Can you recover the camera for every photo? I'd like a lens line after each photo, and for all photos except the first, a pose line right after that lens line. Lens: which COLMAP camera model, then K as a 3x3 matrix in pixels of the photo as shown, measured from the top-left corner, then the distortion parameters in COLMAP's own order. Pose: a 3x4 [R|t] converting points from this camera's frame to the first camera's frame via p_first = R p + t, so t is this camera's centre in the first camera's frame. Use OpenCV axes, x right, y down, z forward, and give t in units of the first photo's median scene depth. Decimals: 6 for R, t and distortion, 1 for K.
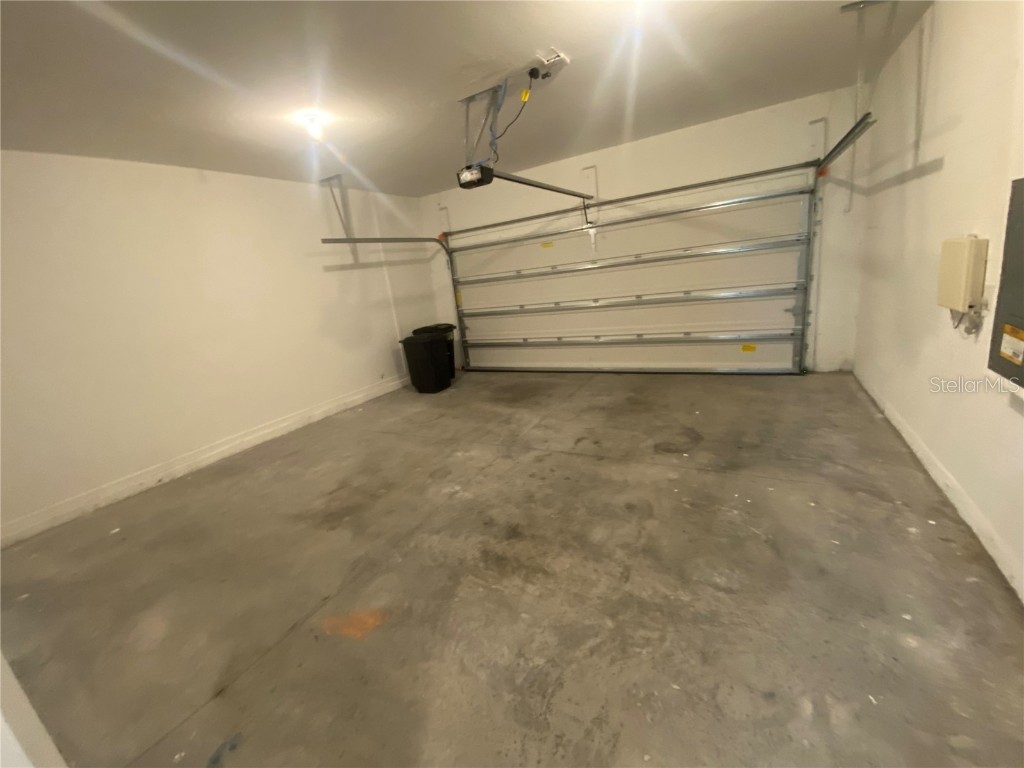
lens RADIAL K [[417.2, 0, 510.5], [0, 417.2, 377.8], [0, 0, 1]] dist [0.029727, -0.000760]
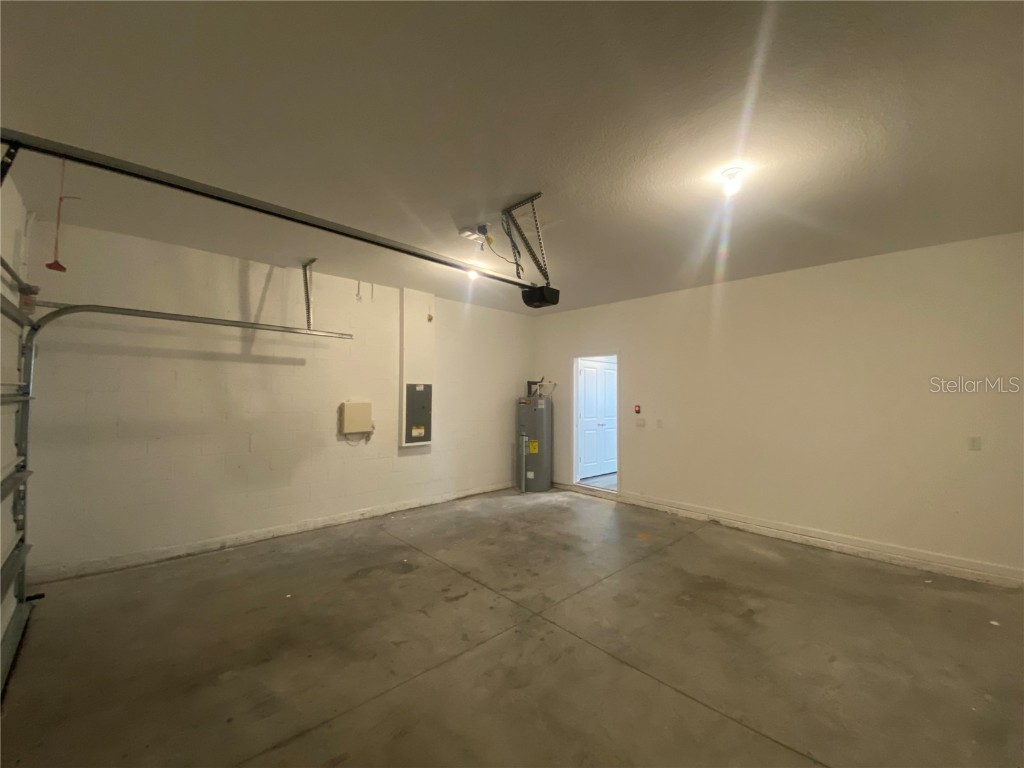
lens RADIAL K [[417.2, 0, 515.8], [0, 417.2, 387.0], [0, 0, 1]] dist [0.029727, -0.000760]
pose [[-0.949245, 0.111053, 0.294279, -0.267141], [0.170253, 0.968099, 0.183845, -0.435152], [-0.264475, 0.224616, -0.937870, 1.856985]]
